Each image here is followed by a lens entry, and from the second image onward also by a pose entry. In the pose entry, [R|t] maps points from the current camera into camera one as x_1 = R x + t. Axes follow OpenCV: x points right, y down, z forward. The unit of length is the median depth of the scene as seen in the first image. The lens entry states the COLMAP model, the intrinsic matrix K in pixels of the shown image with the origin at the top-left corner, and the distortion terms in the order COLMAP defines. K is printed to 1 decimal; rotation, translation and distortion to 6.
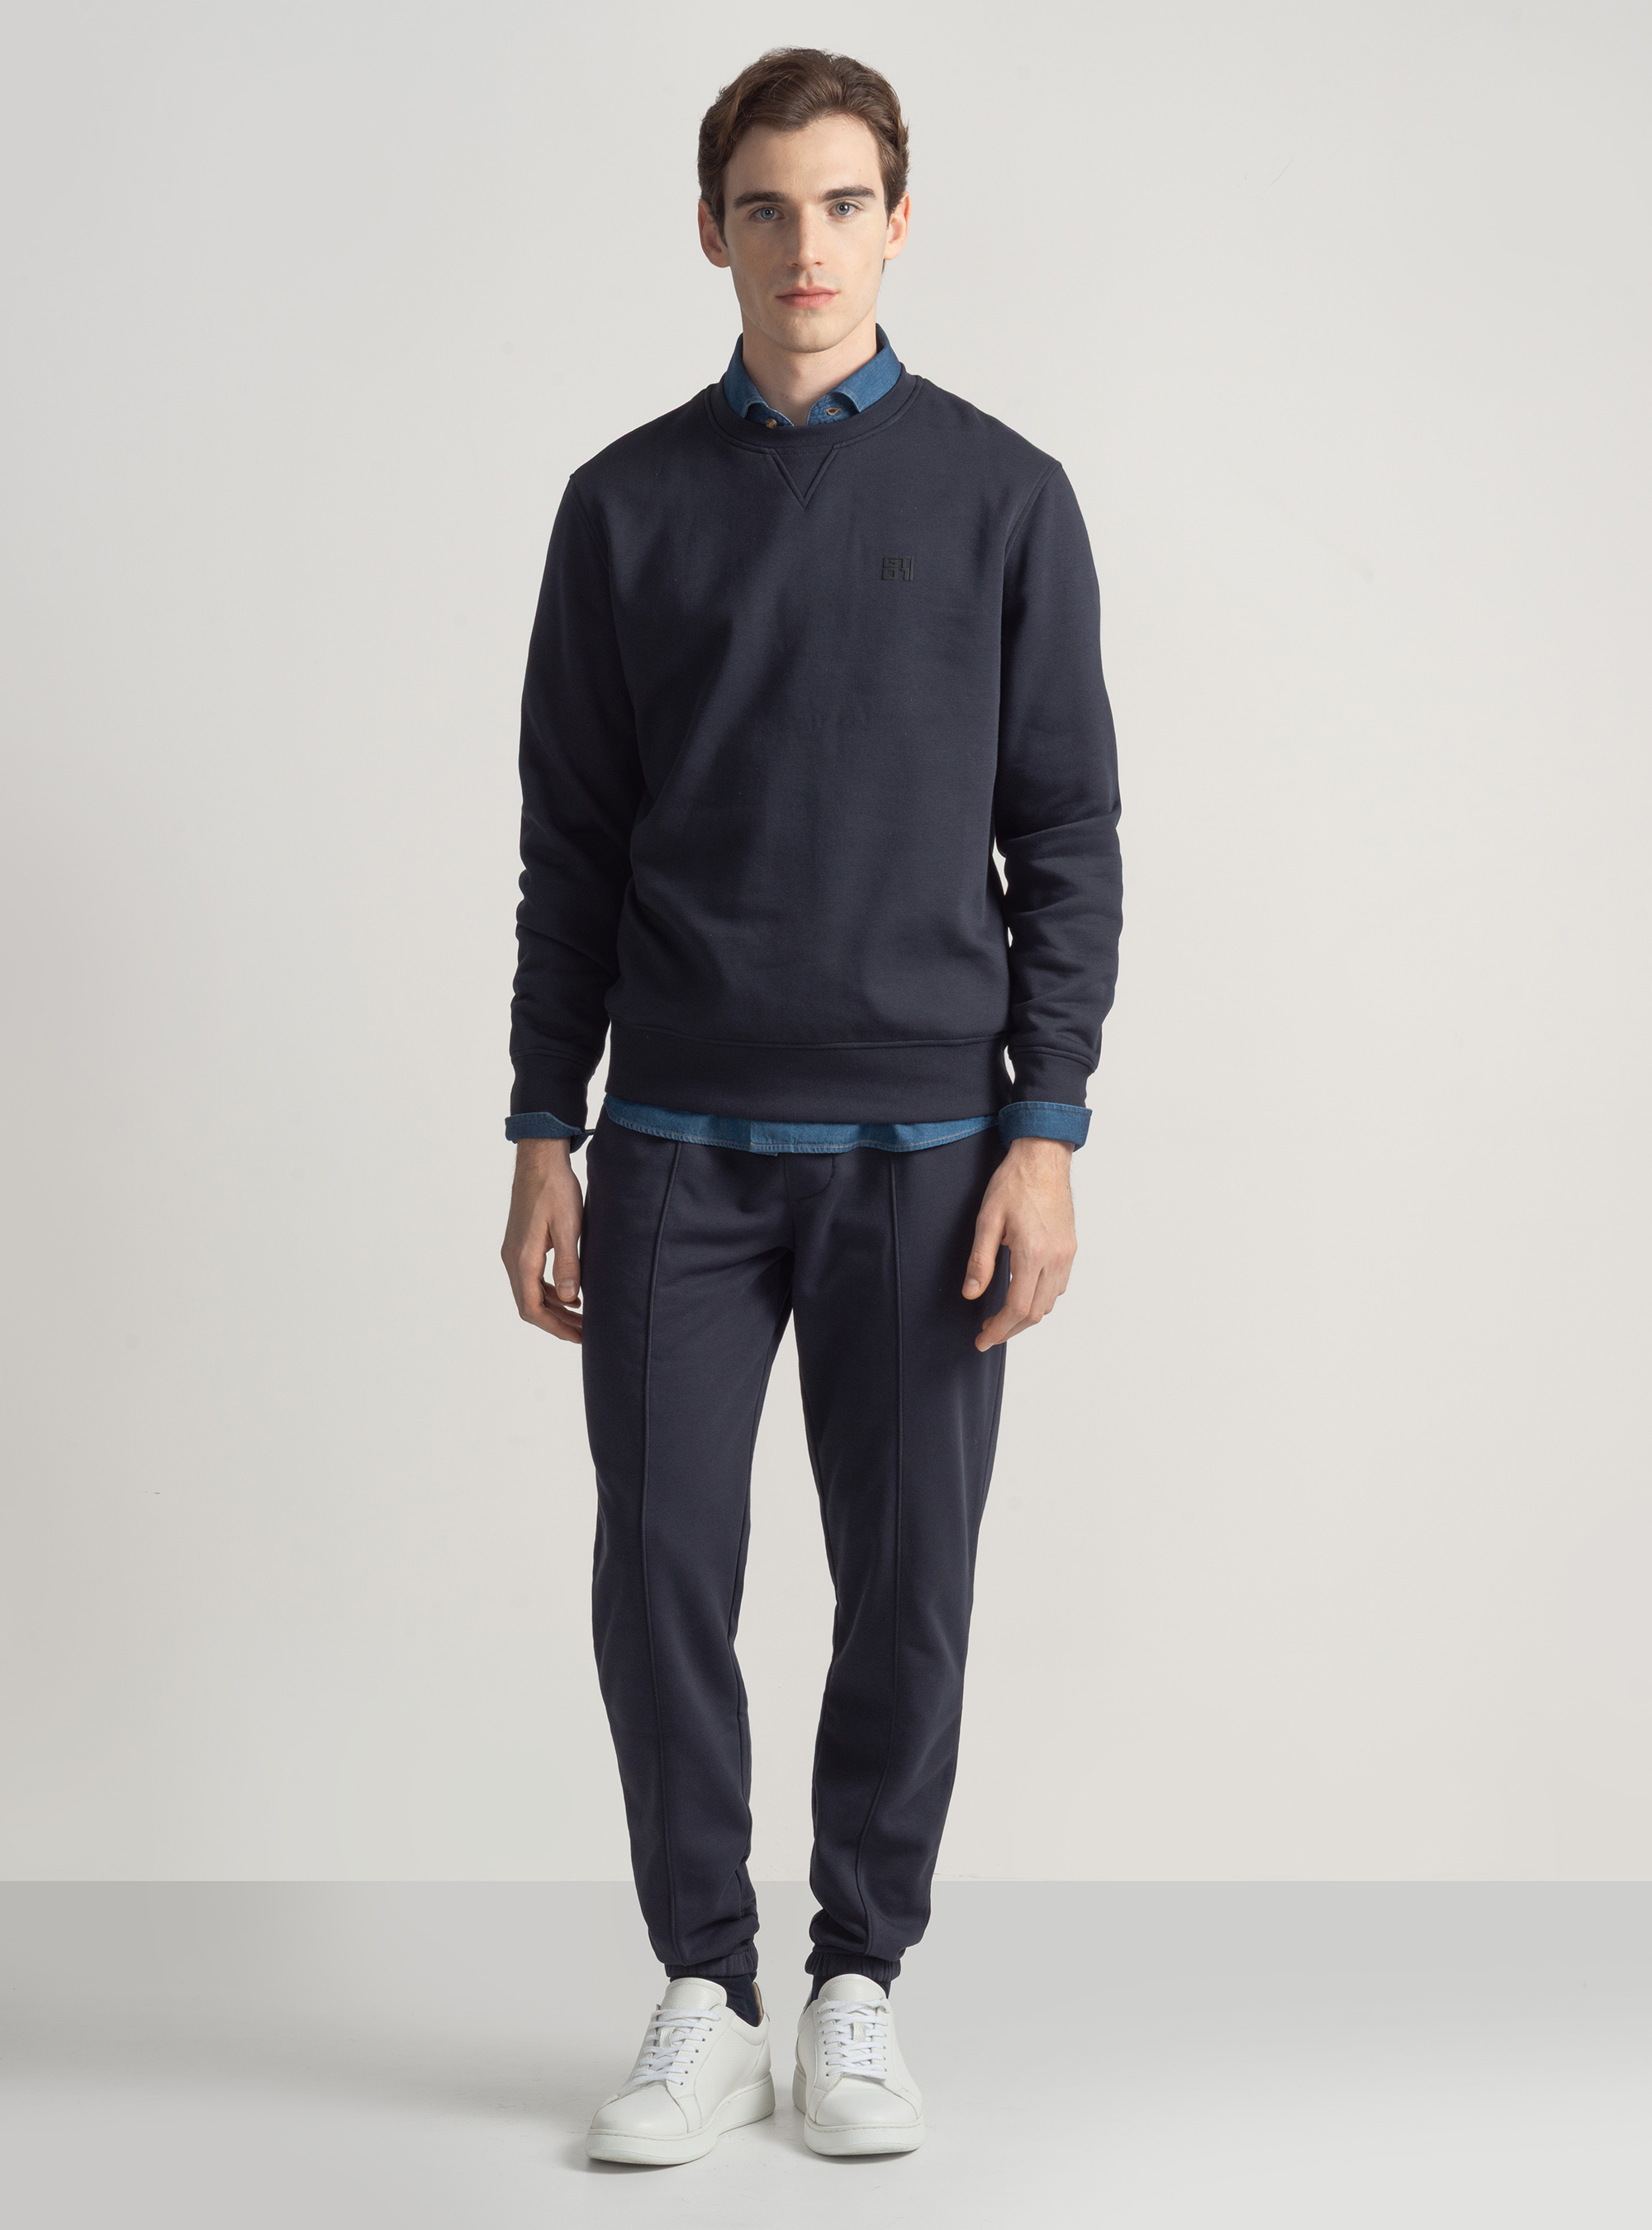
lens RADIAL K [[5105.1, 0, 817.4], [0, 5105.1, 1114.0], [0, 0, 1]] dist [0.200808, 0.000000]
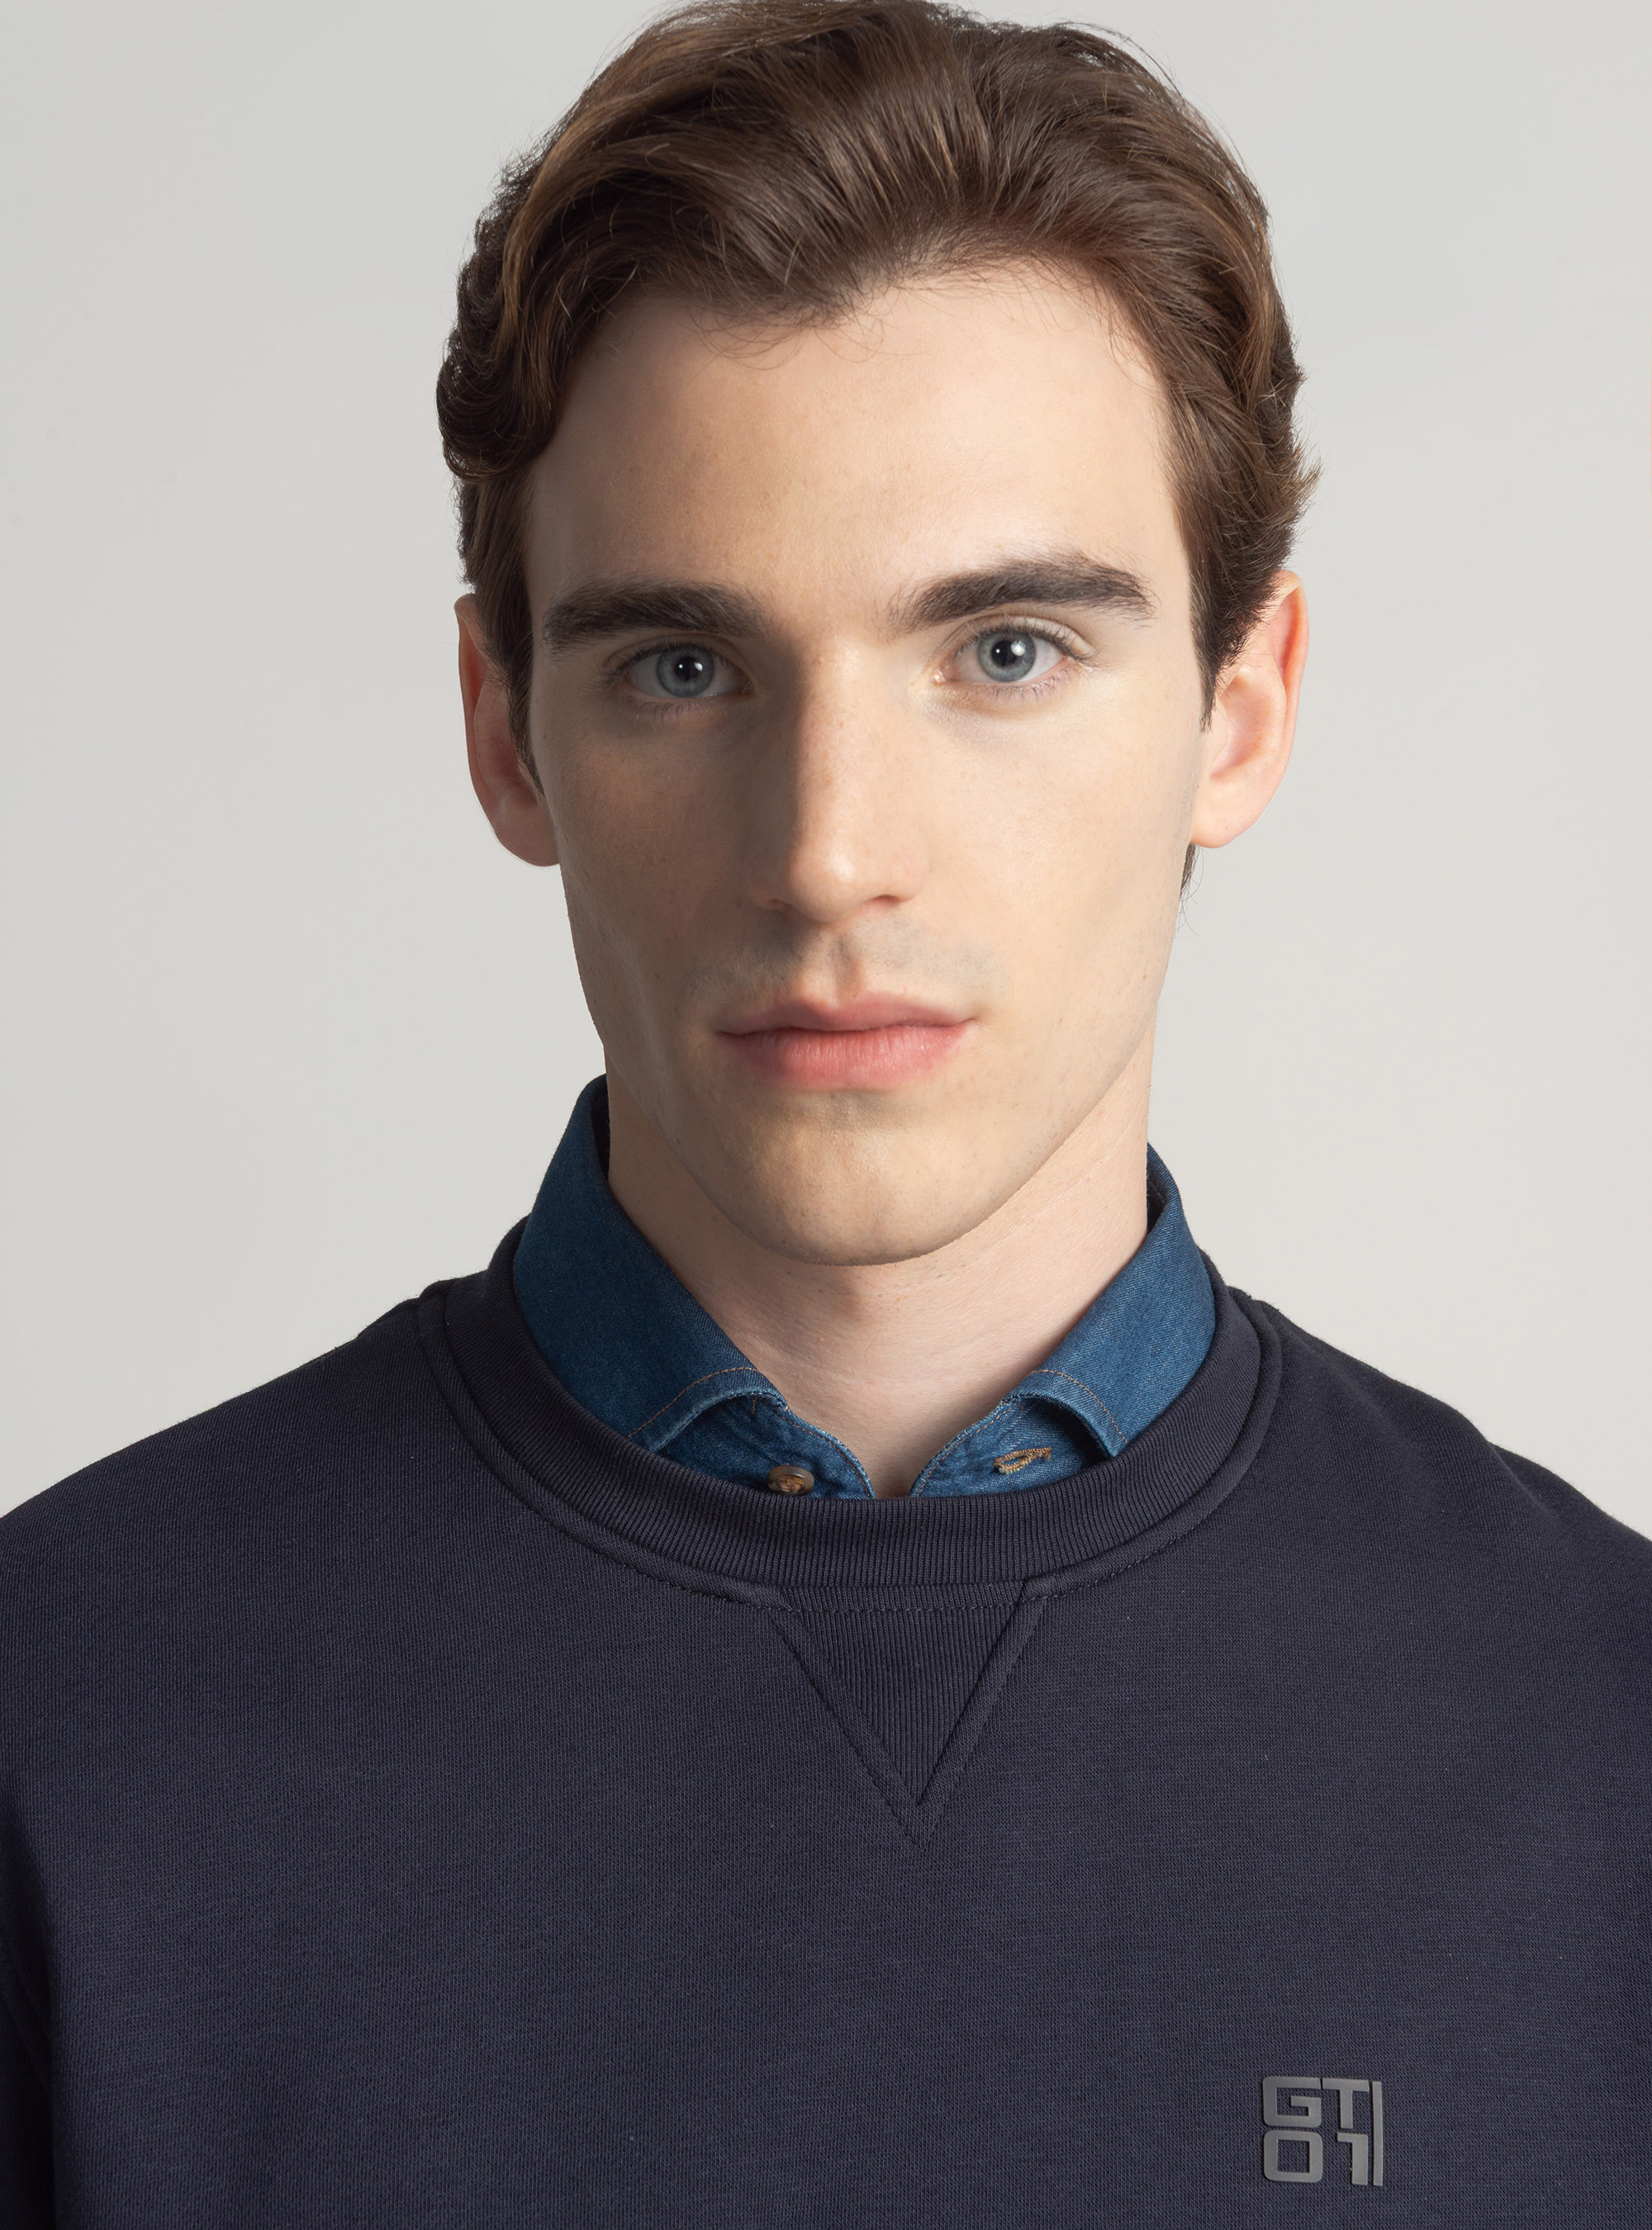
lens RADIAL K [[5105.1, 0, 832.2], [0, 5105.1, 1134.2], [0, 0, 1]] dist [0.200808, 0.000000]
pose [[0.996016, 0.015160, -0.087873, 0.017990], [-0.019756, 0.998469, -0.051674, -0.141874], [0.086955, 0.053204, 0.994791, 0.766051]]
